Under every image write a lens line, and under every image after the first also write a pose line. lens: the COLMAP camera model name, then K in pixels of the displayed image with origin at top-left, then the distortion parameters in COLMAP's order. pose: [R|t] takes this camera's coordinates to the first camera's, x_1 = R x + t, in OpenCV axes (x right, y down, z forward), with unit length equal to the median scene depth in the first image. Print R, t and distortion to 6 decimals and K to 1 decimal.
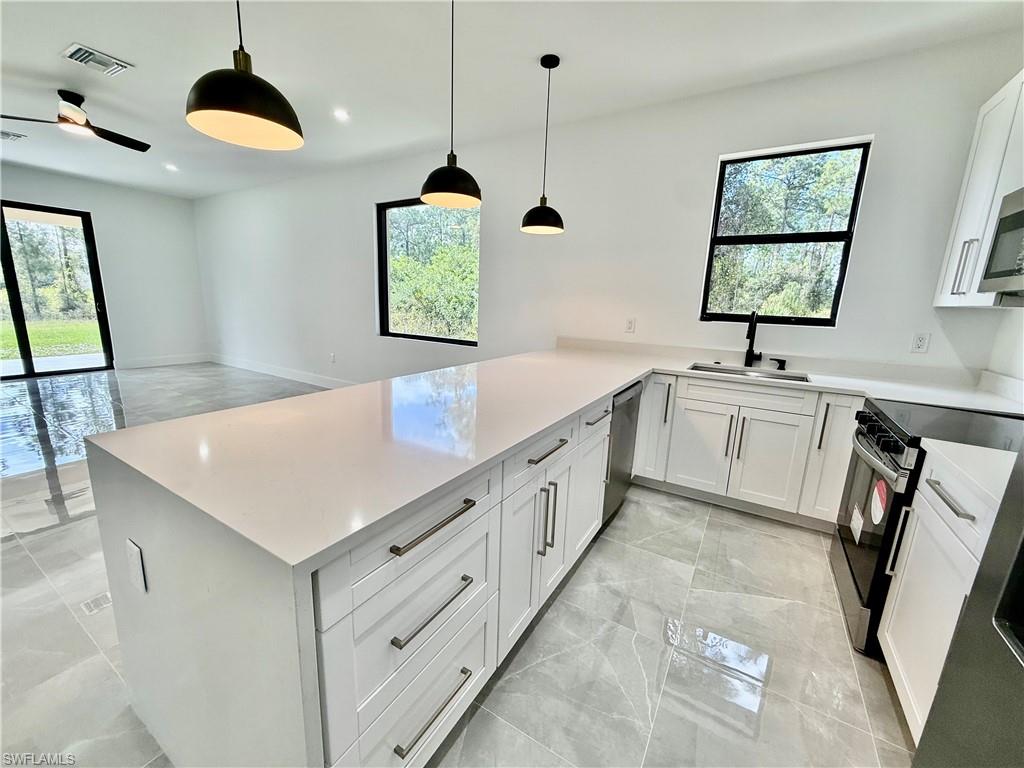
lens RADIAL K [[408.9, 0, 509.5], [0, 408.9, 383.5], [0, 0, 1]] dist [0.002846, -0.000152]
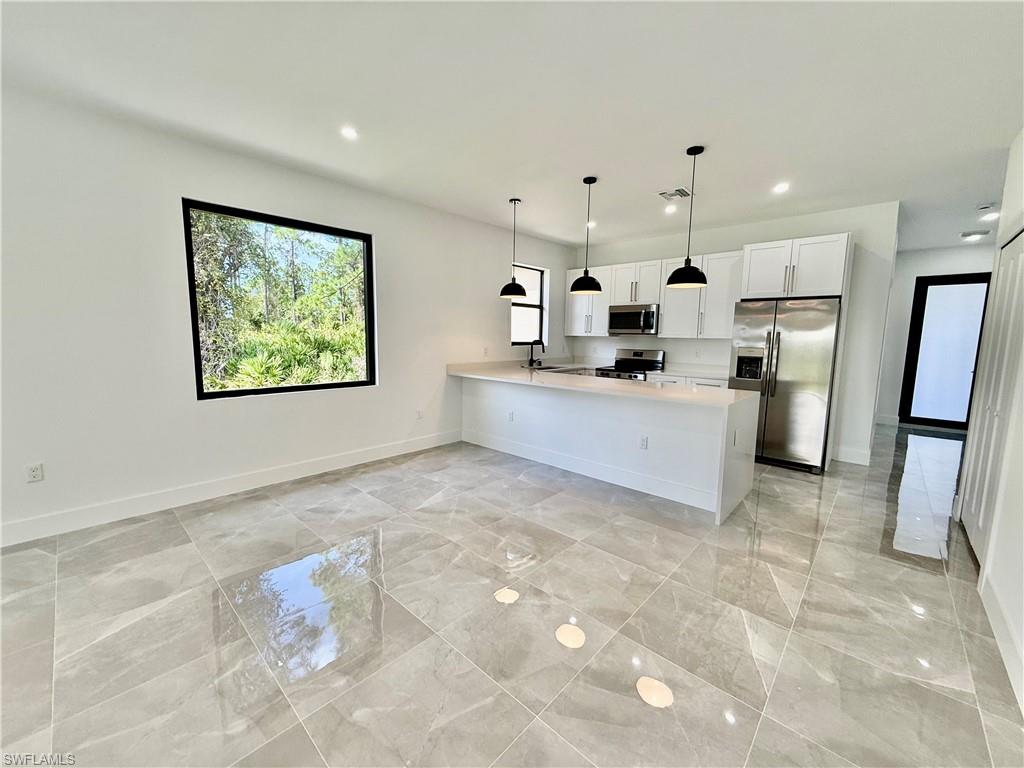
lens RADIAL K [[408.9, 0, 508.4], [0, 408.9, 384.8], [0, 0, 1]] dist [0.002846, -0.000152]
pose [[0.195286, -0.152907, 0.968753, -1.481011], [0.191210, 0.974753, 0.115309, -0.215646], [-0.961926, 0.162717, 0.219593, 0.692193]]
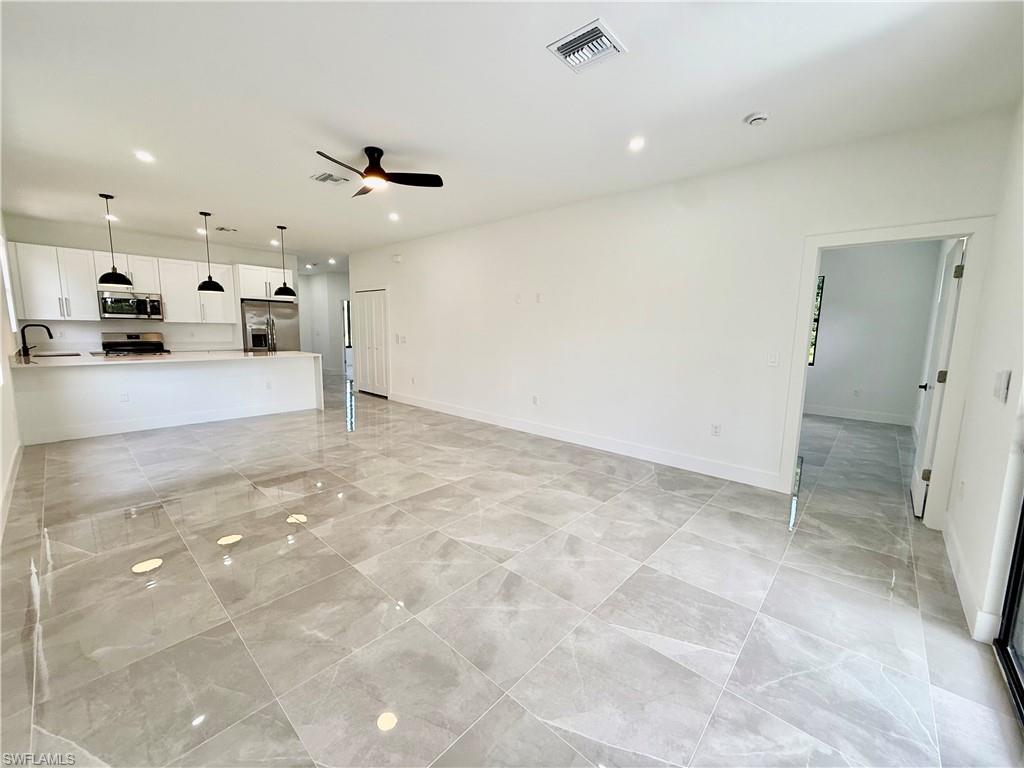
lens RADIAL K [[408.9, 0, 513.0], [0, 408.9, 380.6], [0, 0, 1]] dist [0.002846, -0.000152]
pose [[-0.983128, -0.073066, 0.167694, -1.835134], [-0.013822, 0.943811, 0.330196, -0.570039], [-0.182398, 0.322307, -0.928897, 2.362673]]
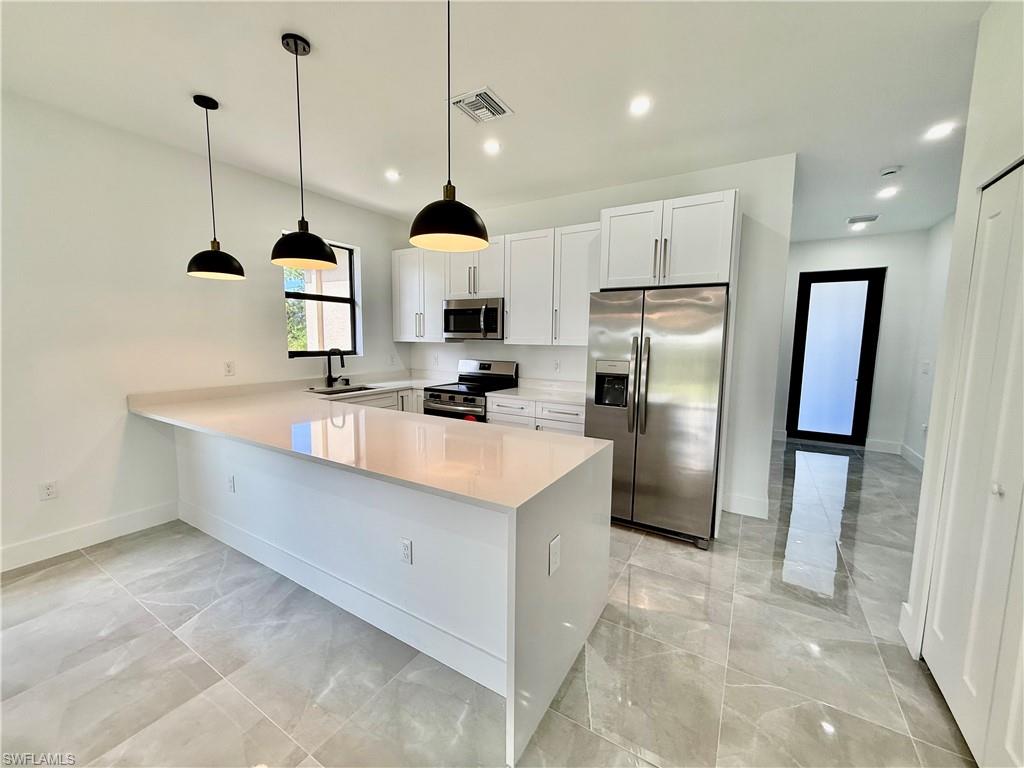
lens RADIAL K [[408.9, 0, 507.4], [0, 408.9, 386.1], [0, 0, 1]] dist [0.002846, -0.000152]
pose [[0.000532, -0.152278, 0.988338, -0.819927], [0.192526, 0.969863, 0.149328, -0.141419], [-0.981292, 0.190201, 0.029834, 0.371670]]
